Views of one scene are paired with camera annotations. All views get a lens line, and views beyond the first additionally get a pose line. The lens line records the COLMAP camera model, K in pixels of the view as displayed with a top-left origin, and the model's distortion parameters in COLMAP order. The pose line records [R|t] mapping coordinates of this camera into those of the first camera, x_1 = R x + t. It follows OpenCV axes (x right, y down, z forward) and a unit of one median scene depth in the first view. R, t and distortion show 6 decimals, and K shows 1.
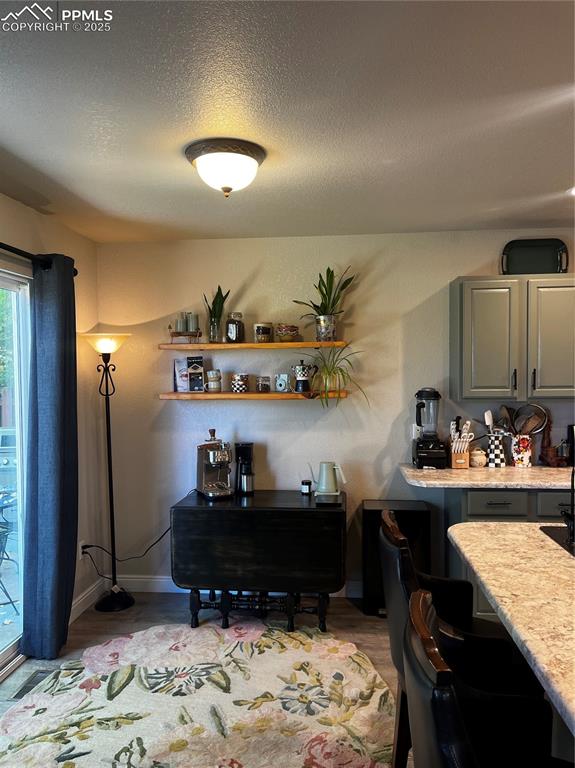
lens RADIAL K [[565.1, 0, 291.0], [0, 565.1, 389.6], [0, 0, 1]] dist [0.076172, -0.098636]
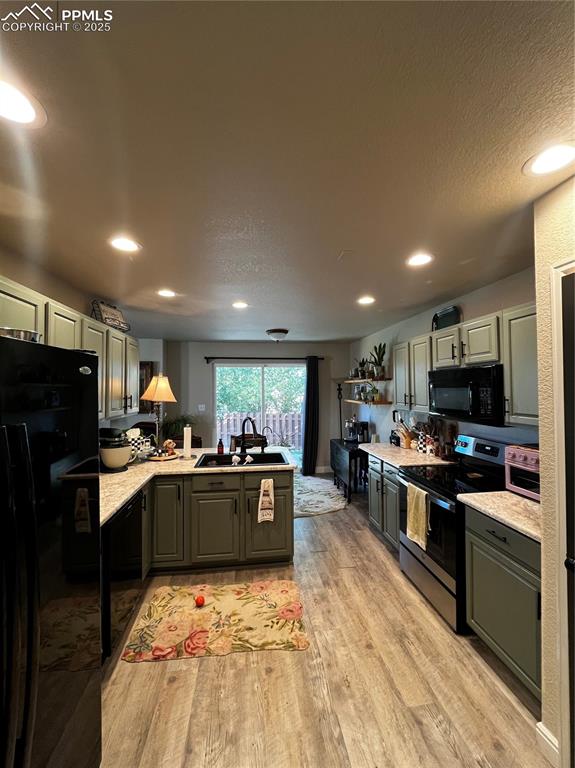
lens RADIAL K [[306.4, 0, 287.5], [0, 306.4, 384.0], [0, 0, 1]] dist [0.000065, -0.000010]
pose [[0.232397, -0.001146, -0.972620, 1.204790], [-0.028610, 0.999559, -0.008014, -0.048249], [0.972200, 0.029689, 0.232261, 0.427841]]
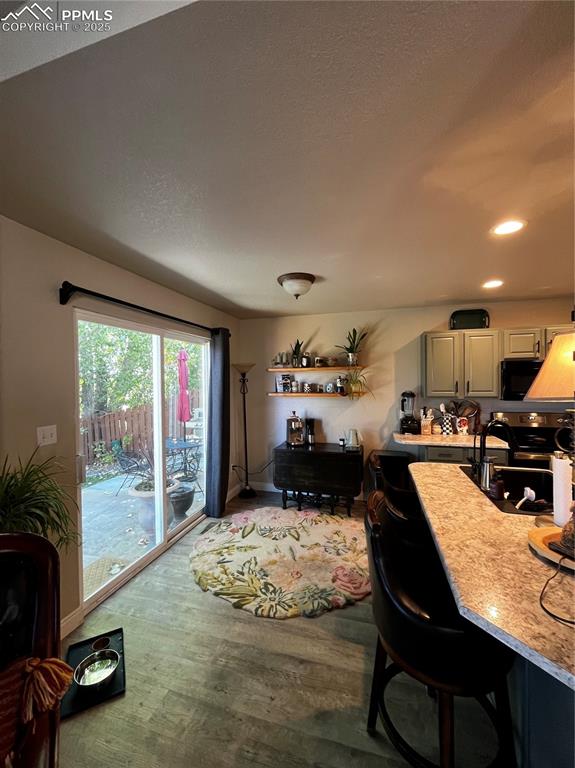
lens RADIAL K [[306.4, 0, 287.5], [0, 306.4, 384.0], [0, 0, 1]] dist [0.000065, -0.000010]
pose [[0.981691, 0.002474, -0.190464, 0.046435], [-0.005980, 0.999823, -0.017834, -0.006066], [0.190386, 0.018647, 0.981532, -0.066939]]
